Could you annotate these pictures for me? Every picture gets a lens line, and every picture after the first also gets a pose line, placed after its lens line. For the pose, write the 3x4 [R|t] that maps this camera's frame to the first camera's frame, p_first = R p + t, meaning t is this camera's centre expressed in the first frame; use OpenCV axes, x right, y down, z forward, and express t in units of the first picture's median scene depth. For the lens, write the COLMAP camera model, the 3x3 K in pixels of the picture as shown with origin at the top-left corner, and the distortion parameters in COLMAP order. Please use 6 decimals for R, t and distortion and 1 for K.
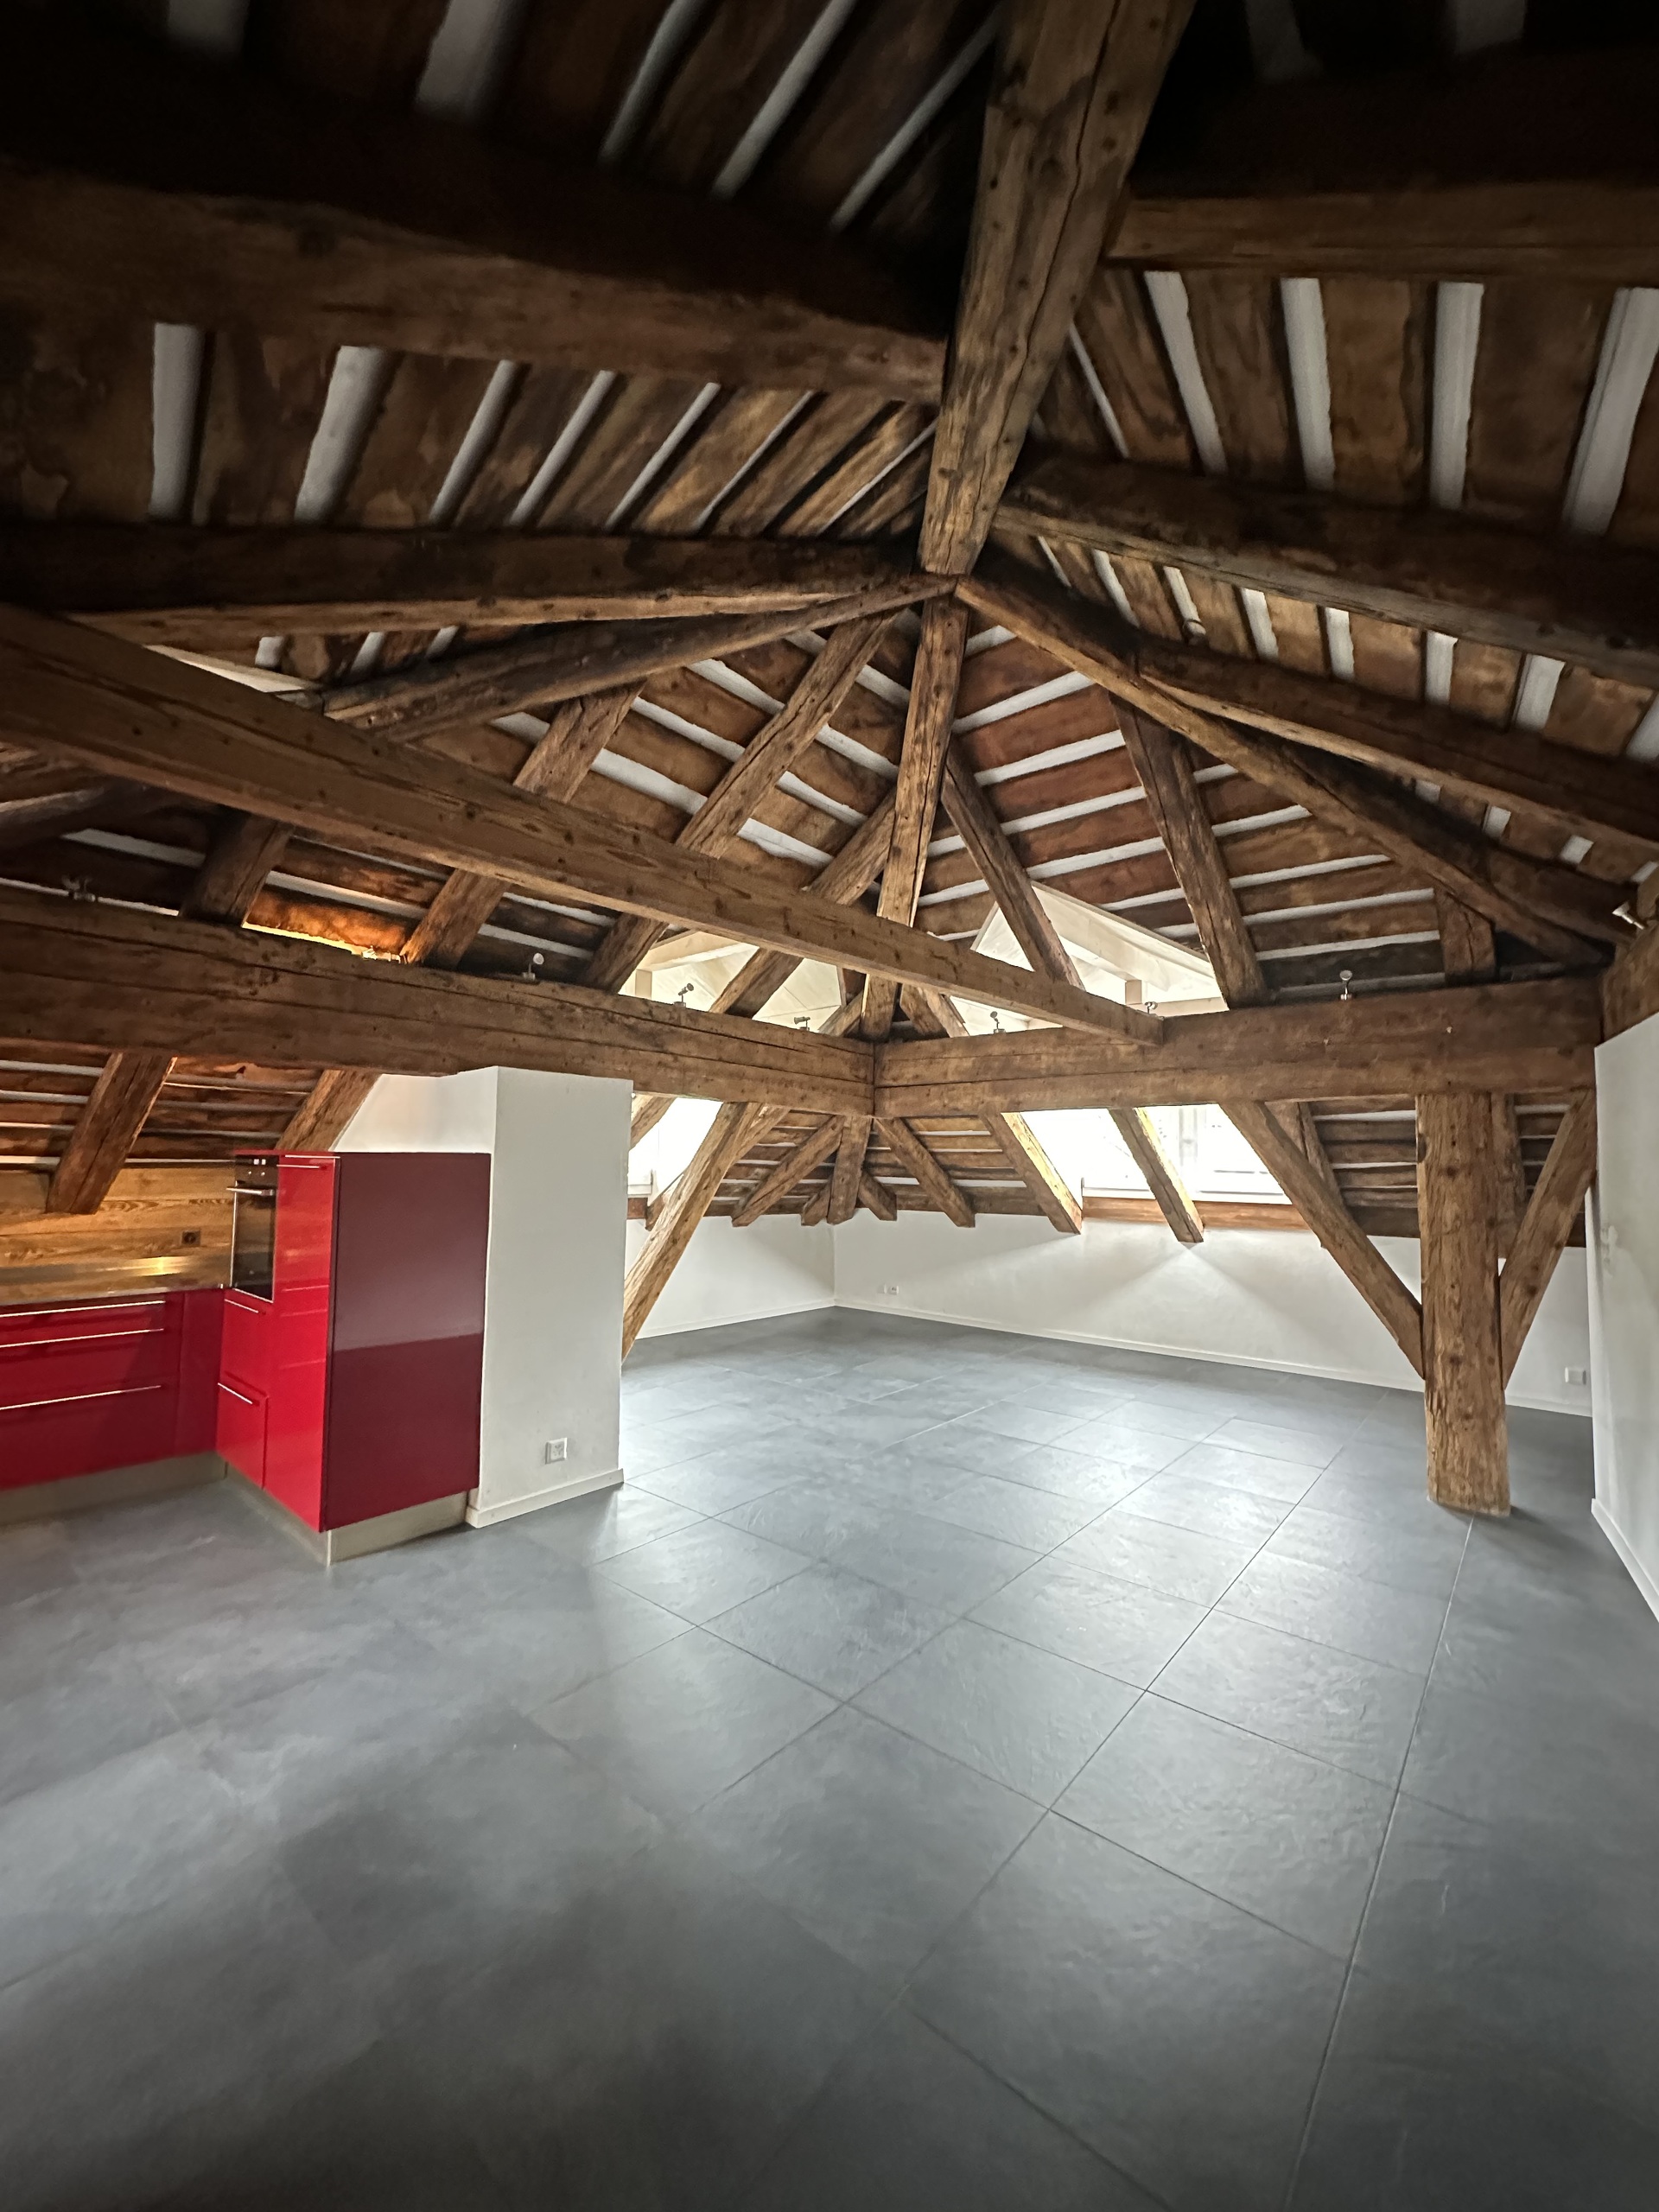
lens RADIAL K [[877.2, 0, 829.5], [0, 877.2, 1106.0], [0, 0, 1]] dist [-0.000528, -0.000115]
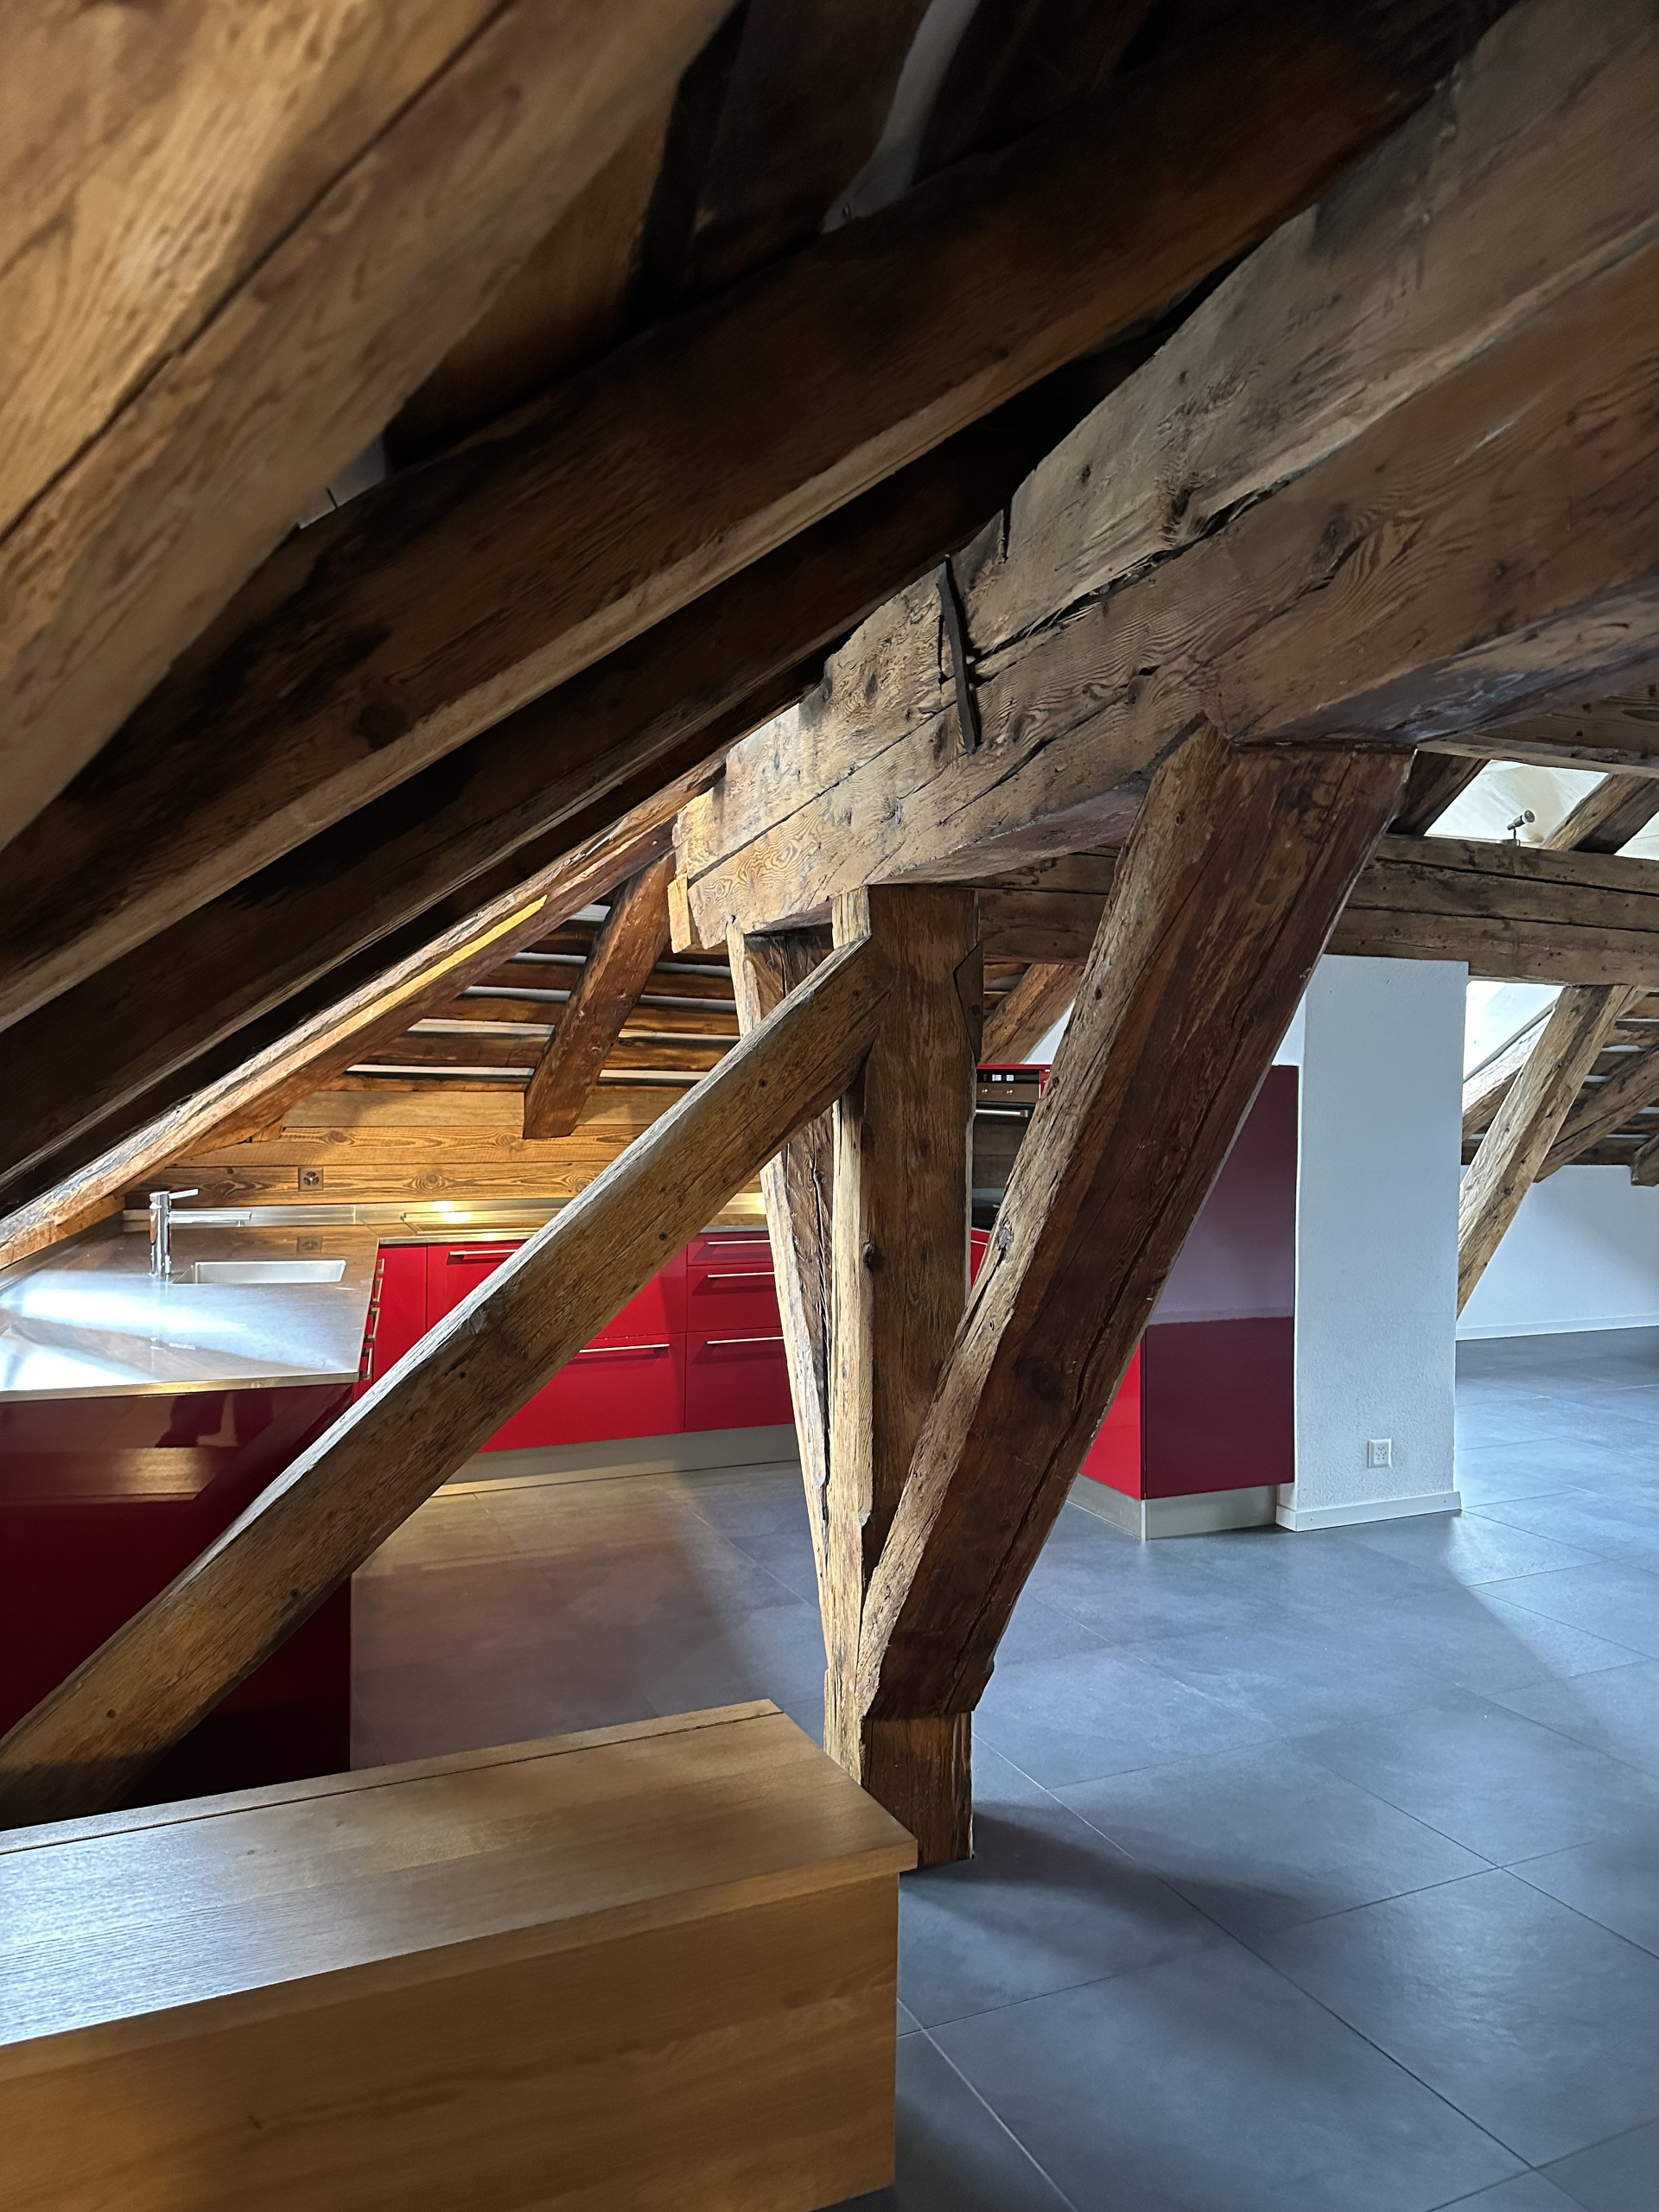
lens RADIAL K [[1530.8, 0, 829.5], [0, 1530.8, 1106.0], [0, 0, 1]] dist [0.185353, -0.368898]
pose [[0.905818, 0.005663, -0.423629, -0.148490], [0.028139, 0.996899, 0.073493, -0.019909], [0.422731, -0.078492, 0.902850, -0.357648]]
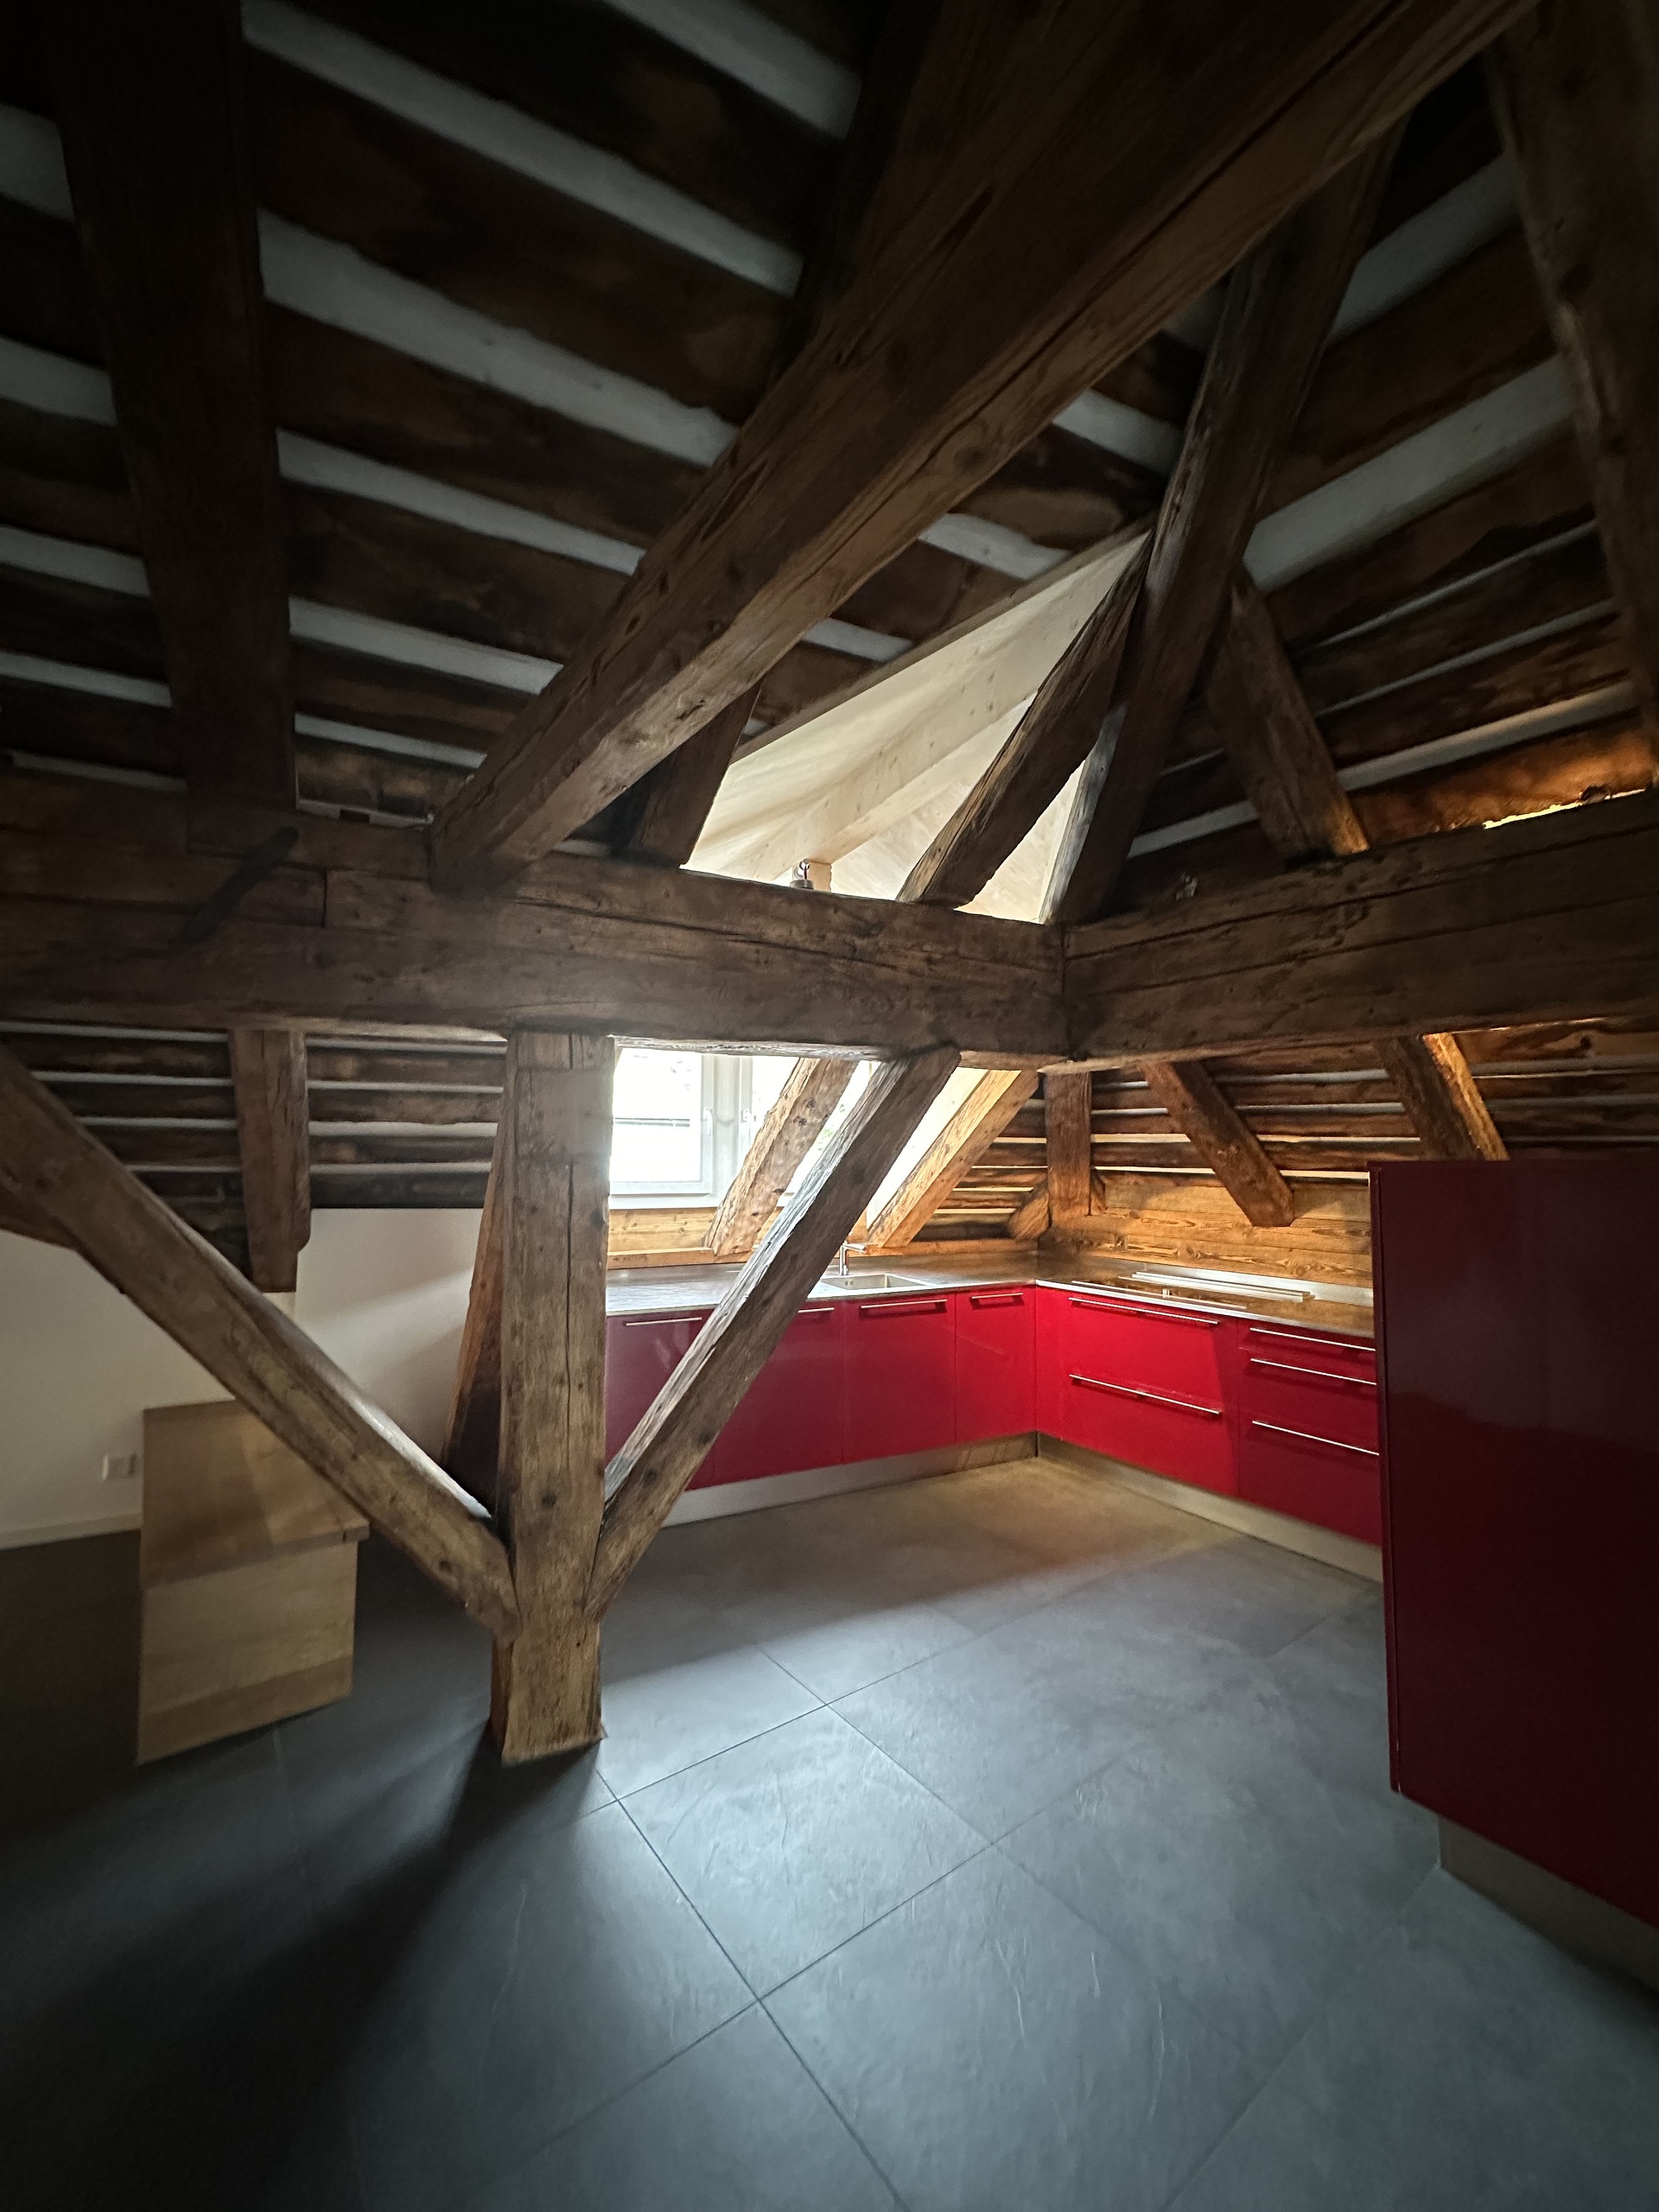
lens RADIAL K [[877.2, 0, 829.5], [0, 877.2, 1106.0], [0, 0, 1]] dist [-0.000528, -0.000115]
pose [[-0.208530, -0.076945, -0.974985, 0.090950], [0.048048, 0.994891, -0.088792, 0.036545], [0.976835, -0.065362, -0.203767, 0.552600]]
